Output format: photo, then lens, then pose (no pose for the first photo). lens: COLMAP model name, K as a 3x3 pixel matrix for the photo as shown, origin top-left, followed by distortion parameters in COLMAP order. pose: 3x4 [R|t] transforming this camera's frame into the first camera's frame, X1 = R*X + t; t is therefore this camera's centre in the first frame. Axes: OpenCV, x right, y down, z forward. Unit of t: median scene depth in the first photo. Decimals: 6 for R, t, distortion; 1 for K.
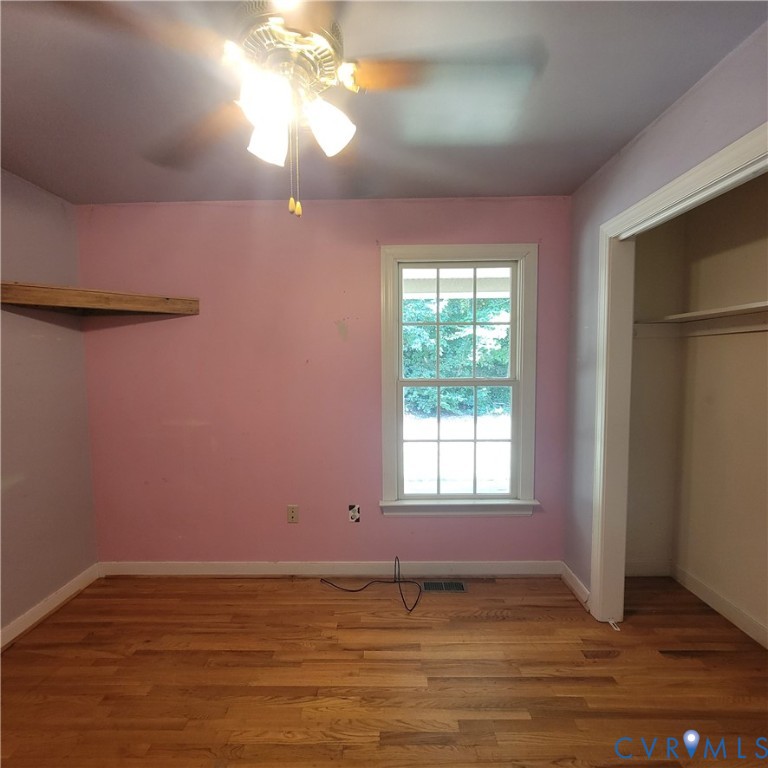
lens RADIAL K [[422.9, 0, 382.3], [0, 422.9, 389.9], [0, 0, 1]] dist [-0.002535, -0.000712]
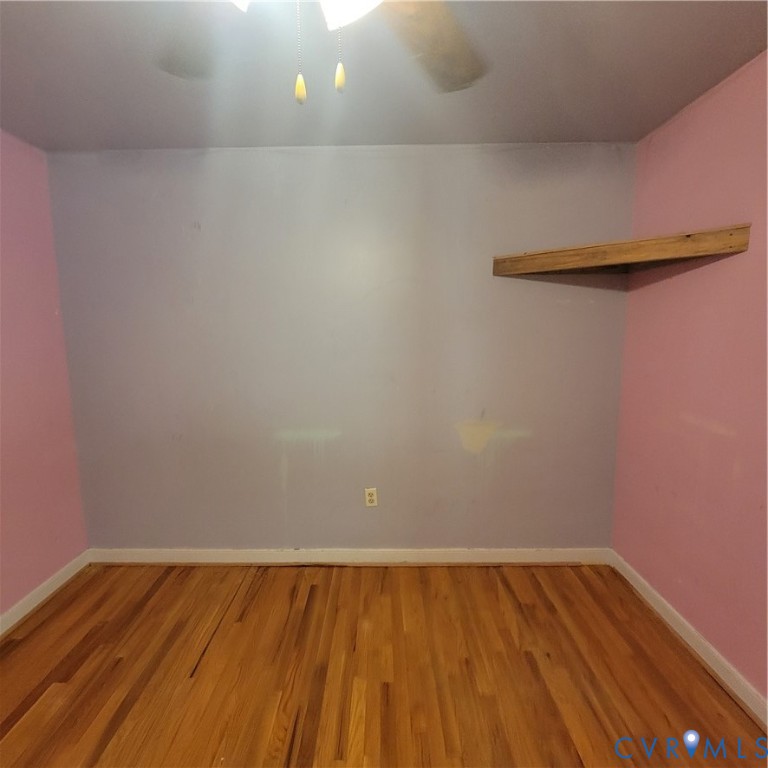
lens RADIAL K [[422.9, 0, 382.3], [0, 422.9, 389.9], [0, 0, 1]] dist [-0.002535, -0.000712]
pose [[-0.017556, 0.188018, -0.982009, 0.191926], [-0.046998, 0.980919, 0.188650, -0.089442], [0.998741, 0.049464, -0.008385, 0.586949]]
